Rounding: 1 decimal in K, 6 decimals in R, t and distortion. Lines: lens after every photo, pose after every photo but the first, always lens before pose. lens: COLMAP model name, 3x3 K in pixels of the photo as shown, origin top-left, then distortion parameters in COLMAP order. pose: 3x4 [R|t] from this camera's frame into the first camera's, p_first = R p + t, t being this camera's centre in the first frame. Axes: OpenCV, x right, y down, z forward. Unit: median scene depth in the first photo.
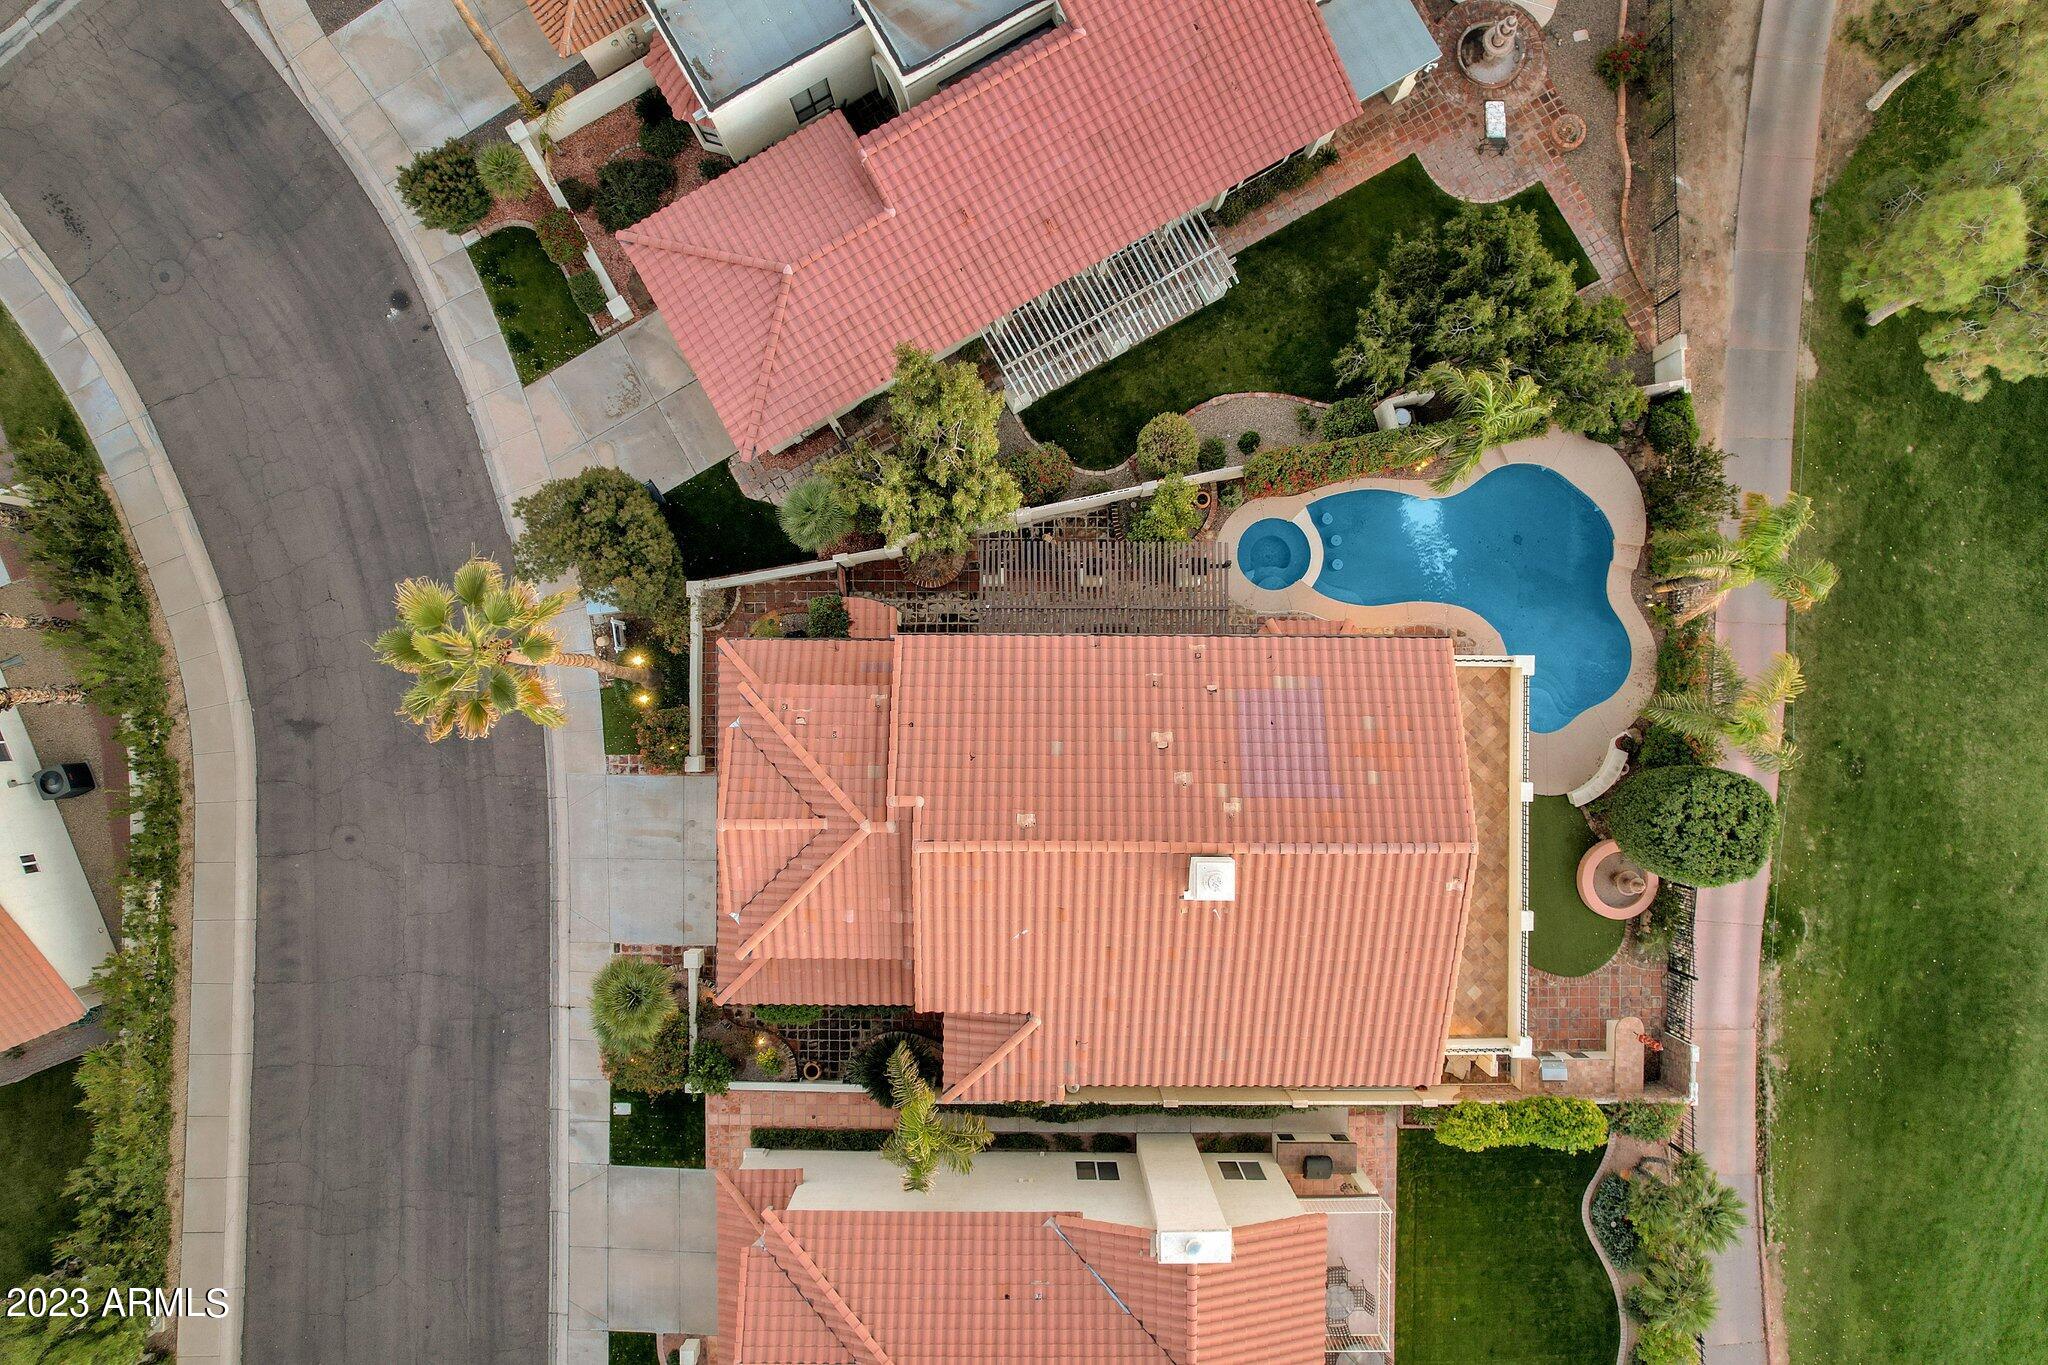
lens RADIAL K [[1310.2, 0, 1024.0], [0, 1310.2, 682.5], [0, 0, 1]] dist [-0.070416, 0.060444]
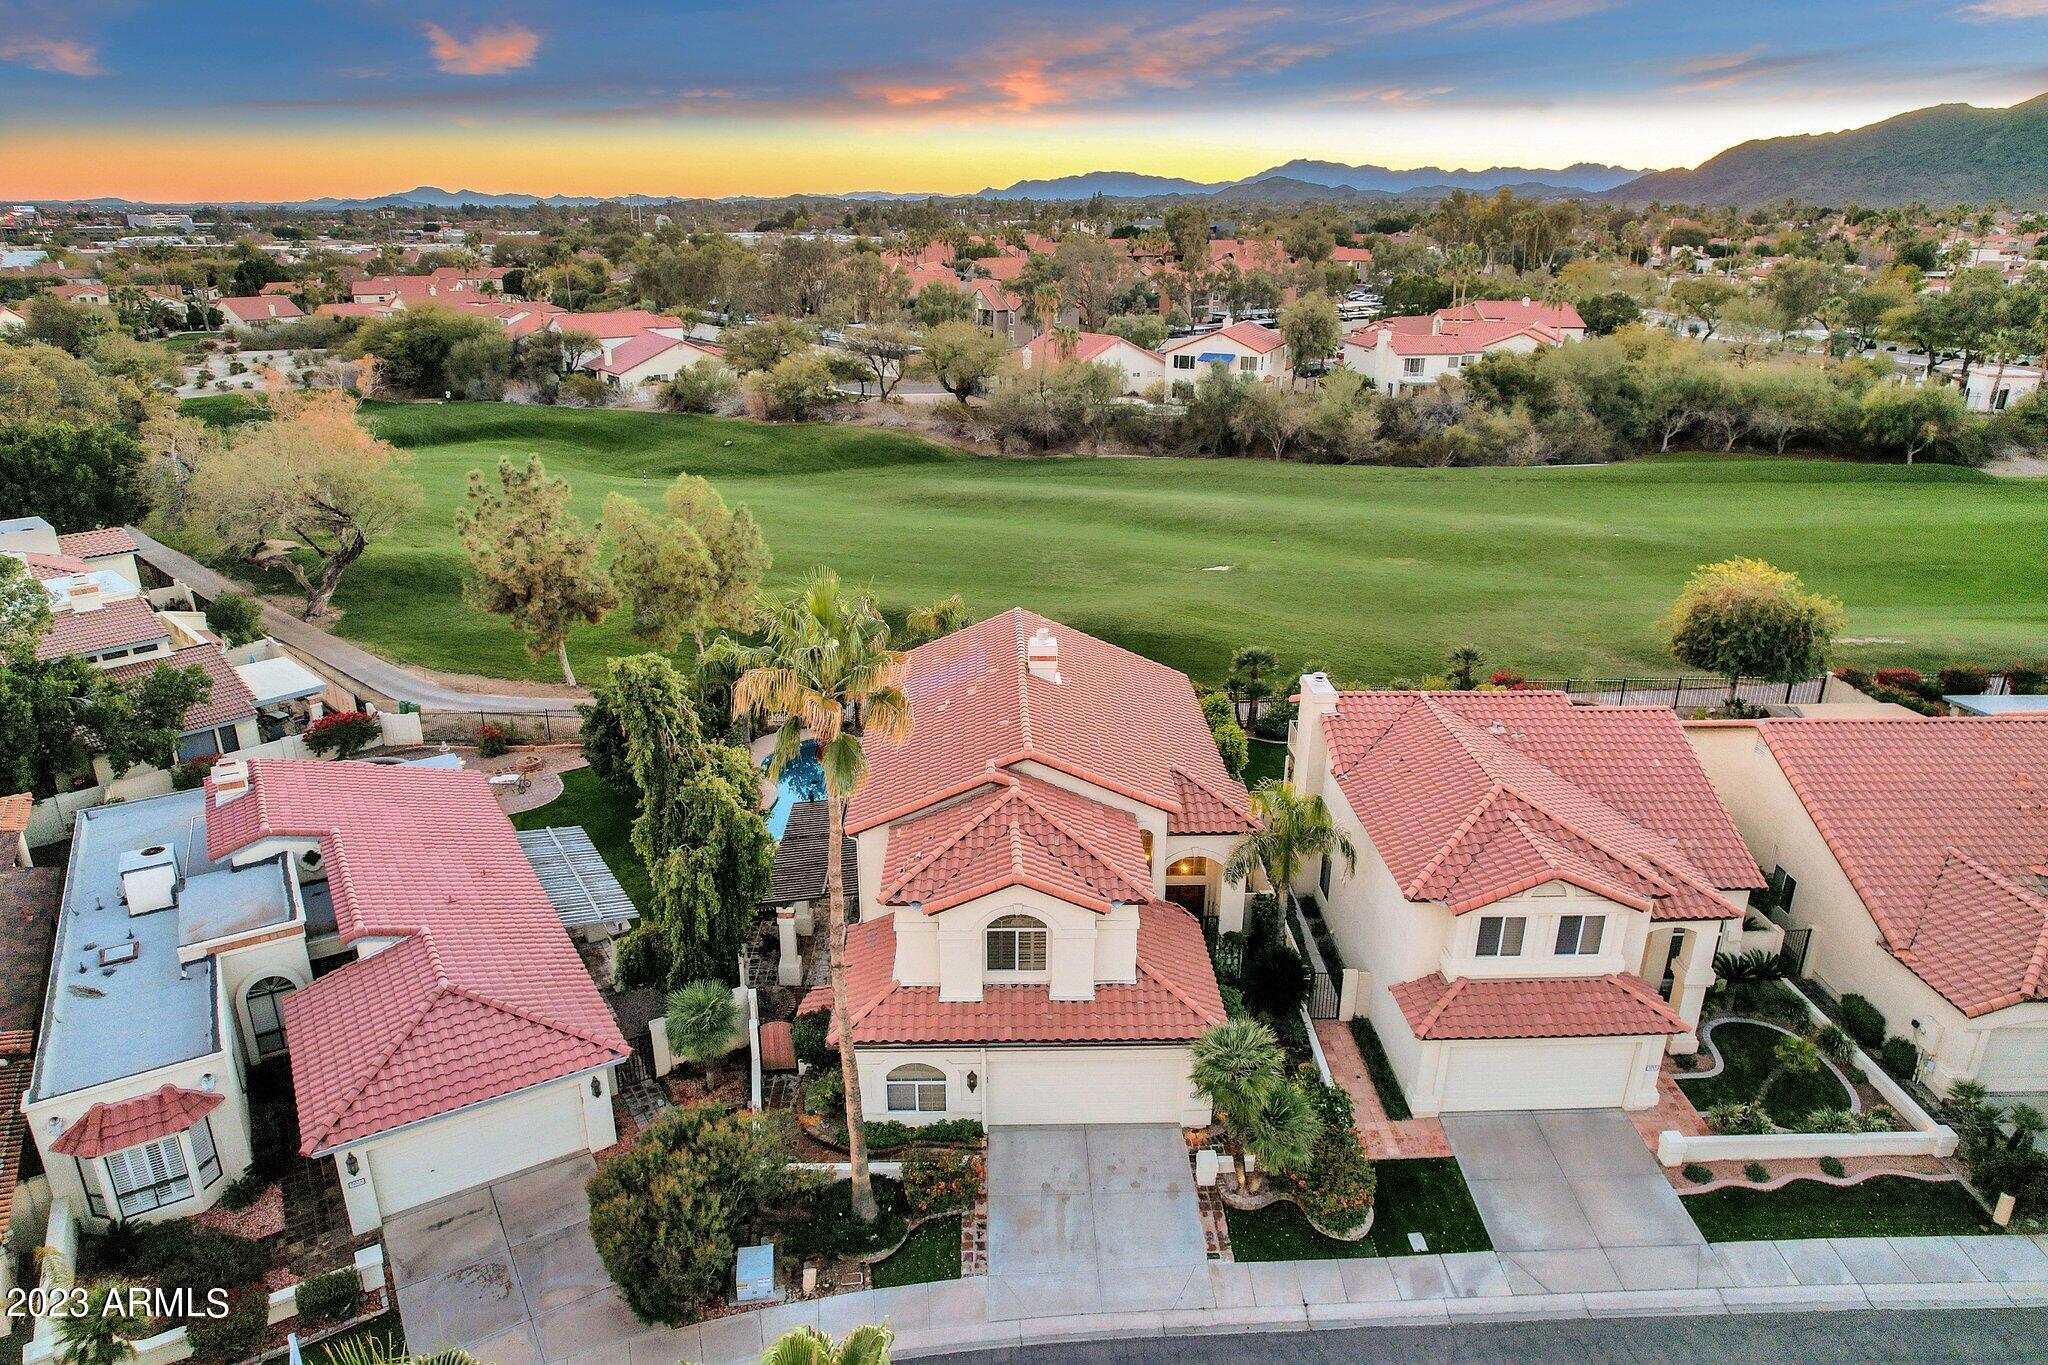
lens RADIAL K [[1313.0, 0, 1028.0], [0, 1313.0, 681.8], [0, 0, 1]] dist [-0.084048, 0.084612]
pose [[-0.037057, -0.353961, 0.934526, -0.905636], [0.999237, -0.001557, 0.039033, 0.065592], [-0.012361, 0.935259, 0.353749, 0.413975]]
